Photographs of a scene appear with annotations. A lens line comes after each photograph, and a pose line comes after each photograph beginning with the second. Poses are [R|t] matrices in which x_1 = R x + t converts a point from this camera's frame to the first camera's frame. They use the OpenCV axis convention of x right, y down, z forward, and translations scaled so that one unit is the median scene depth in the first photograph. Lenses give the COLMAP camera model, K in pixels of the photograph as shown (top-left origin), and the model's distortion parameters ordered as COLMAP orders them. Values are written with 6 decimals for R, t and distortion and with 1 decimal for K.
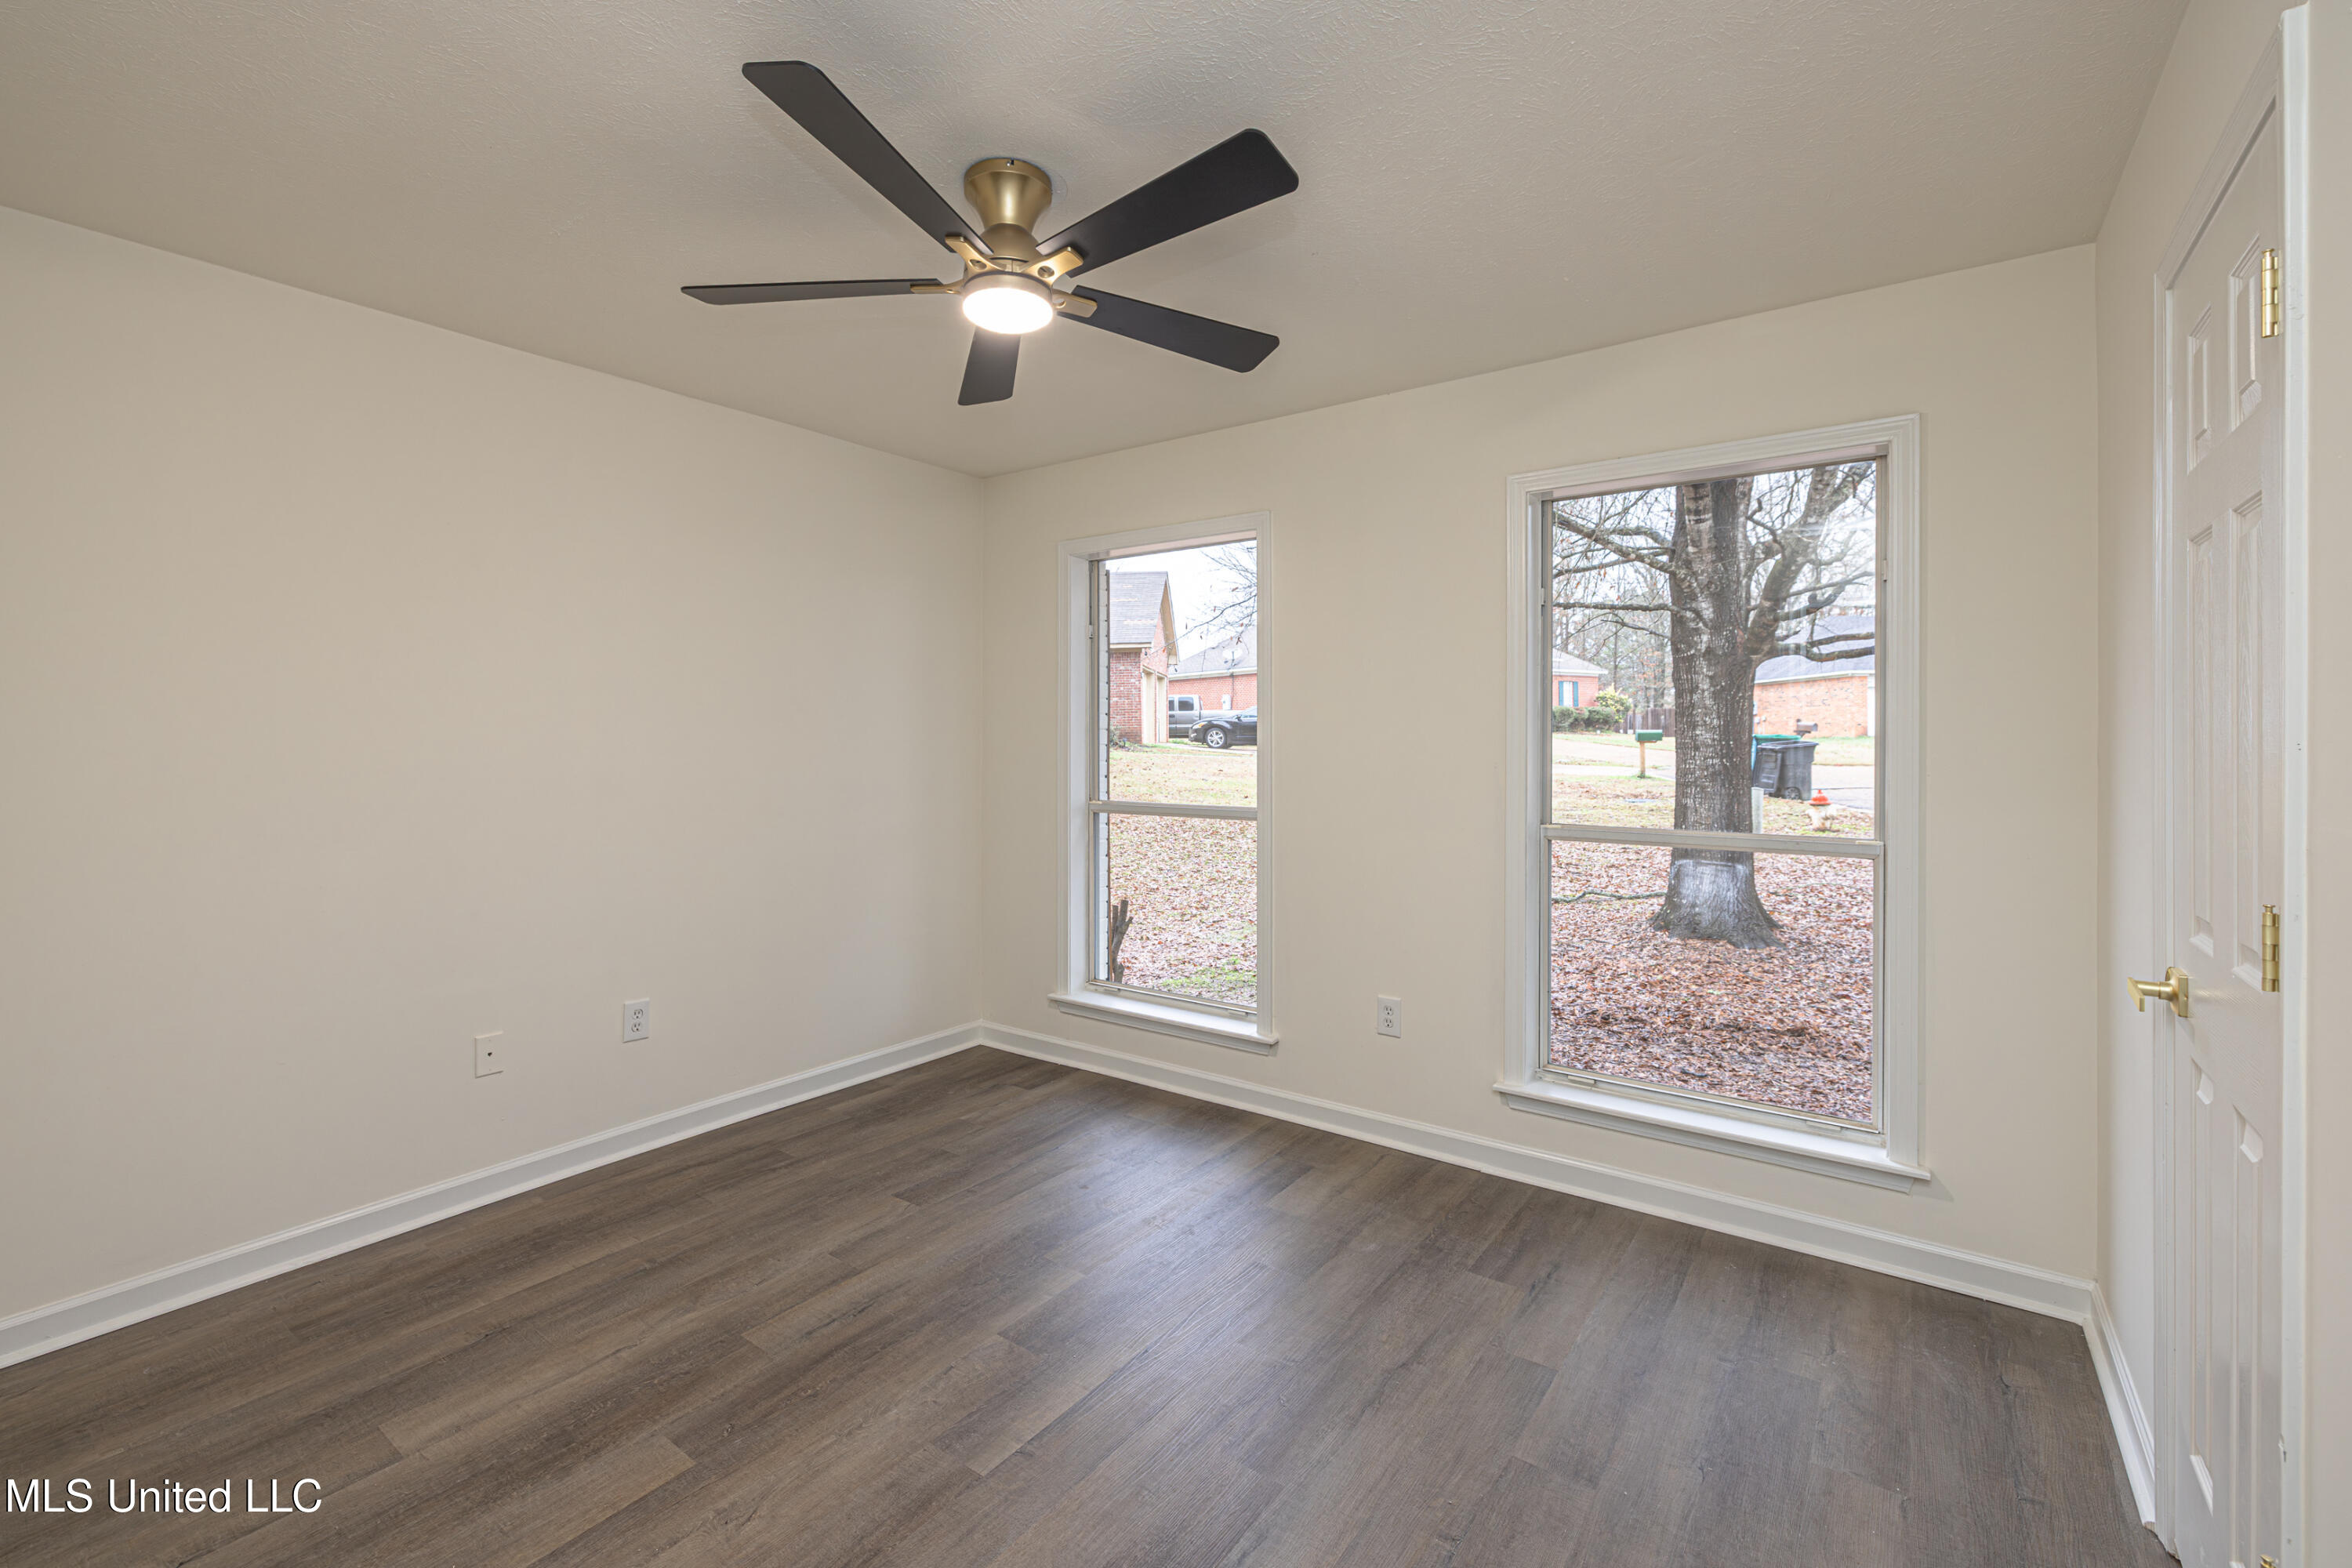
lens RADIAL K [[998.7, 0, 1163.2], [0, 998.7, 734.9], [0, 0, 1]] dist [-0.000484, -0.000007]
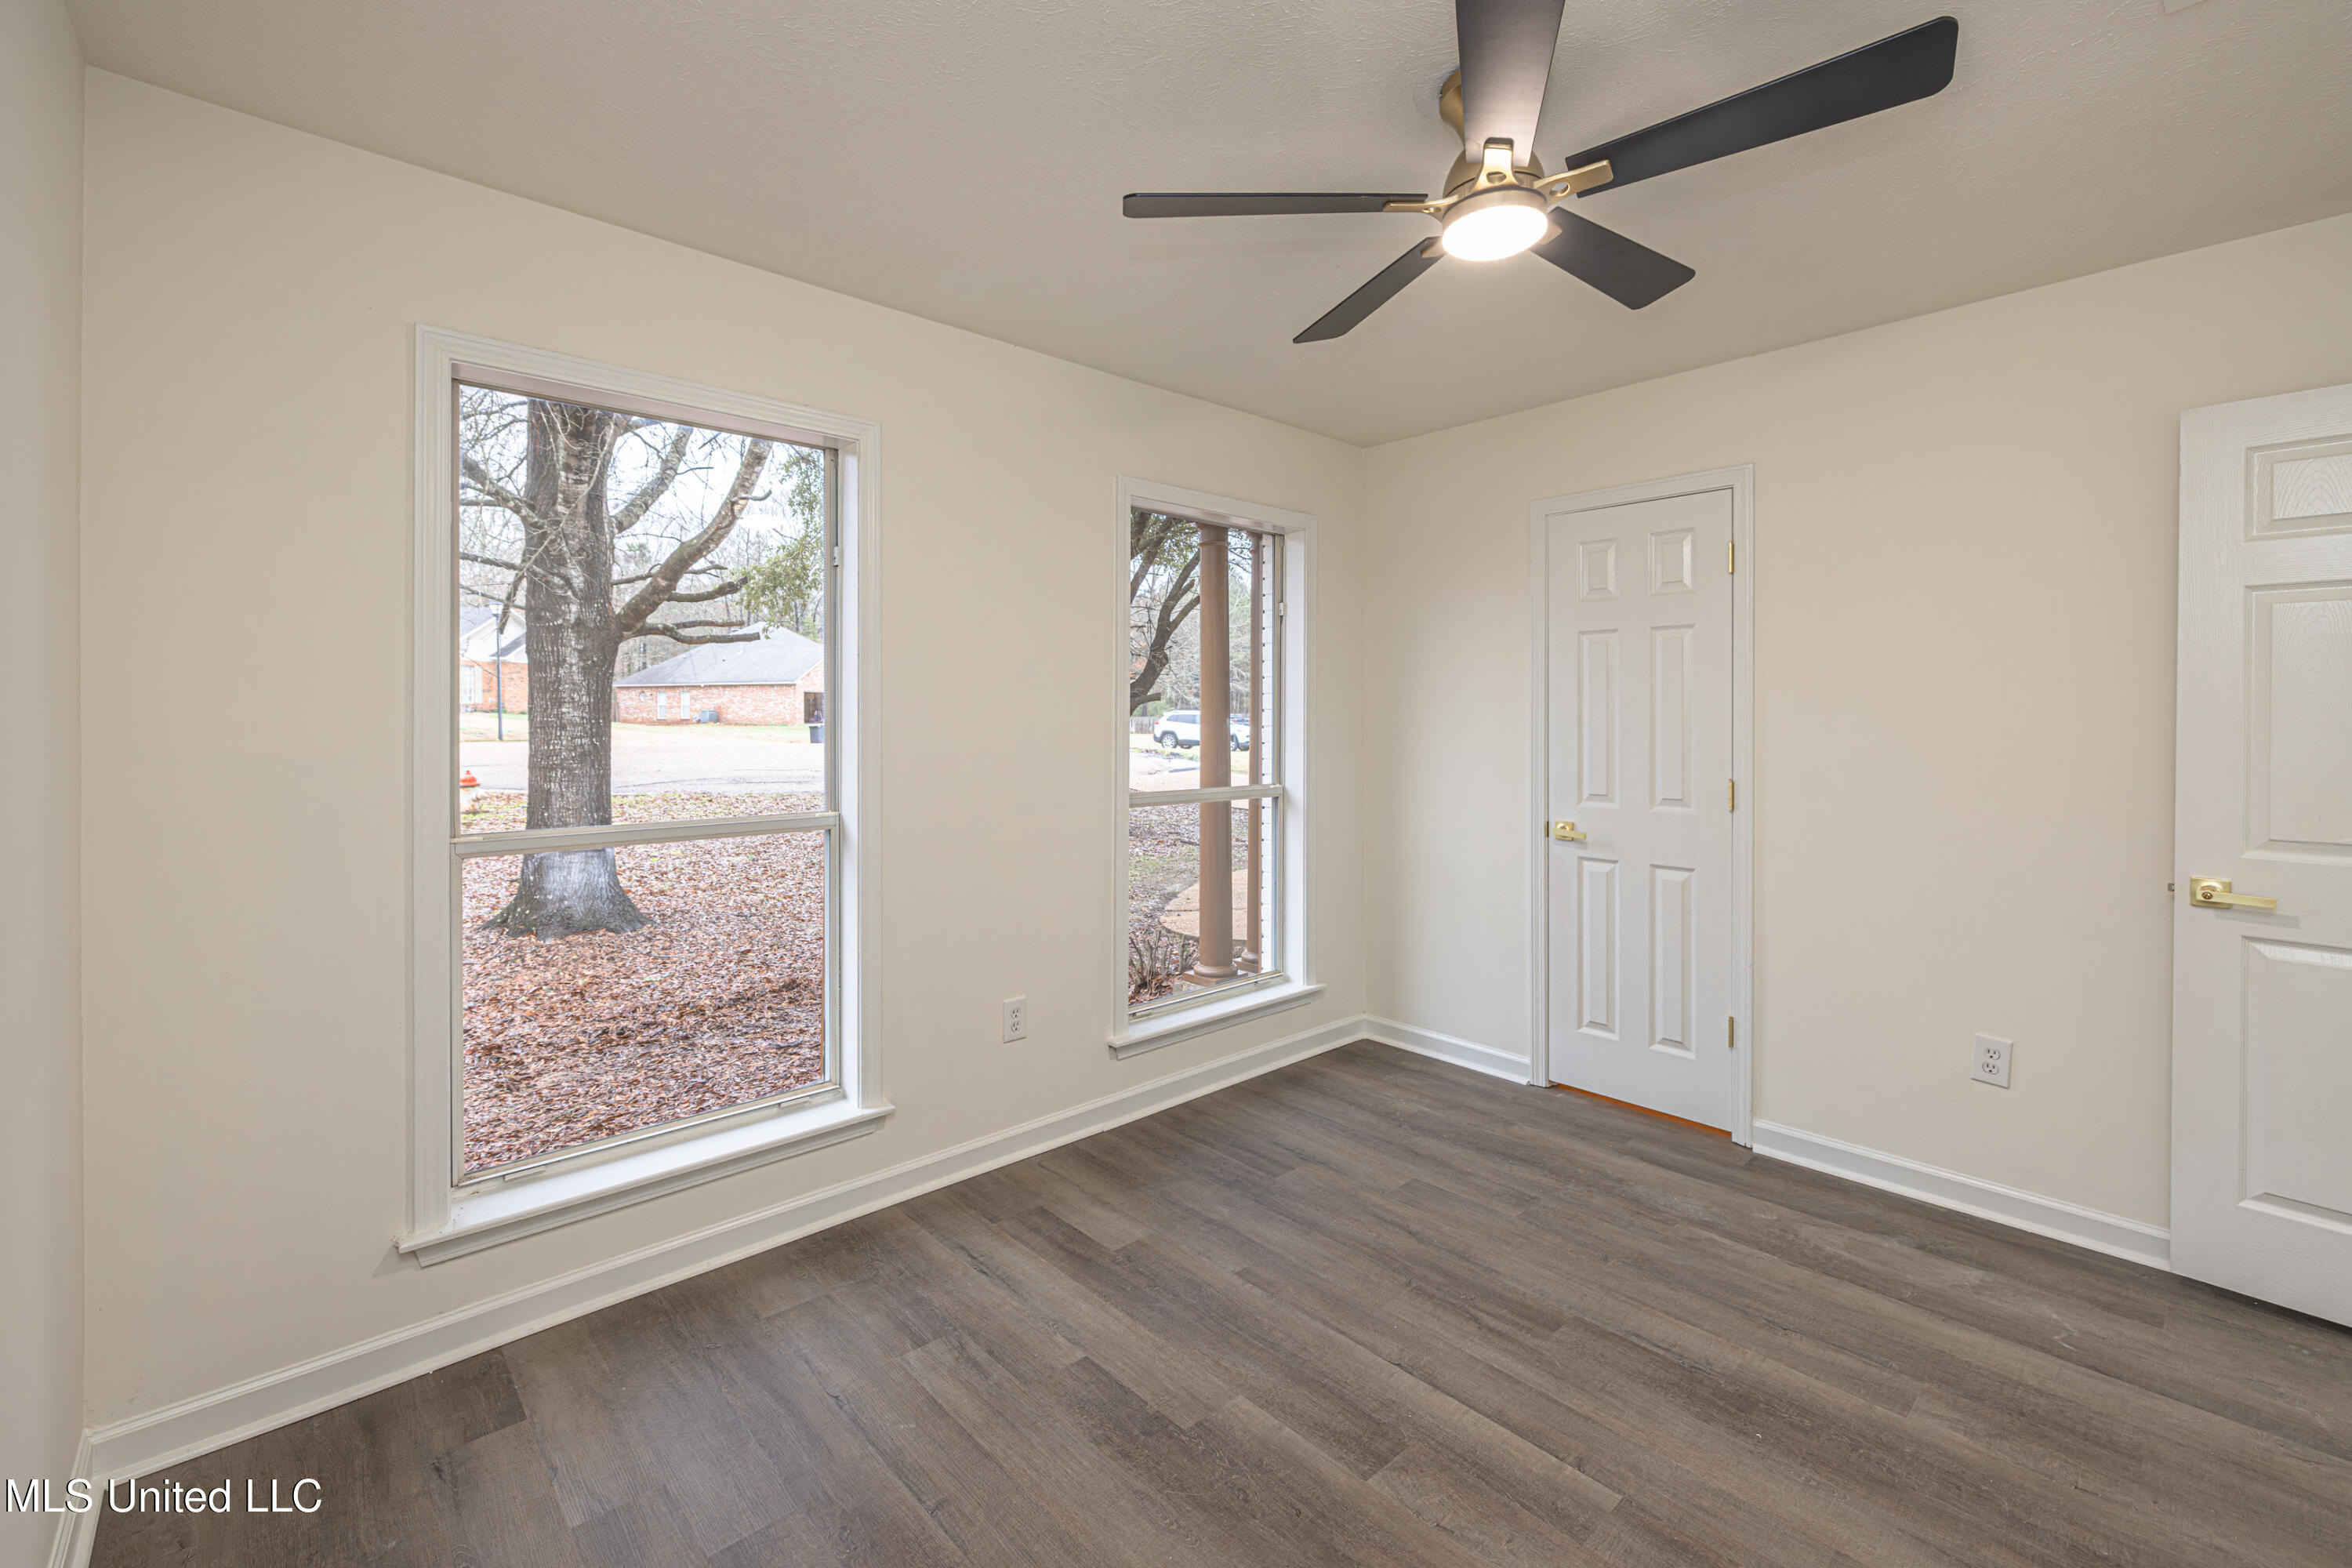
lens RADIAL K [[1008.2, 0, 1172.9], [0, 1008.2, 714.5], [0, 0, 1]] dist [0.000911, 0.000049]
pose [[0.193264, 0.002416, 0.981144, -0.275964], [-0.004751, 0.999988, -0.001526, 0.000411], [-0.981135, -0.004367, 0.193273, 0.283260]]
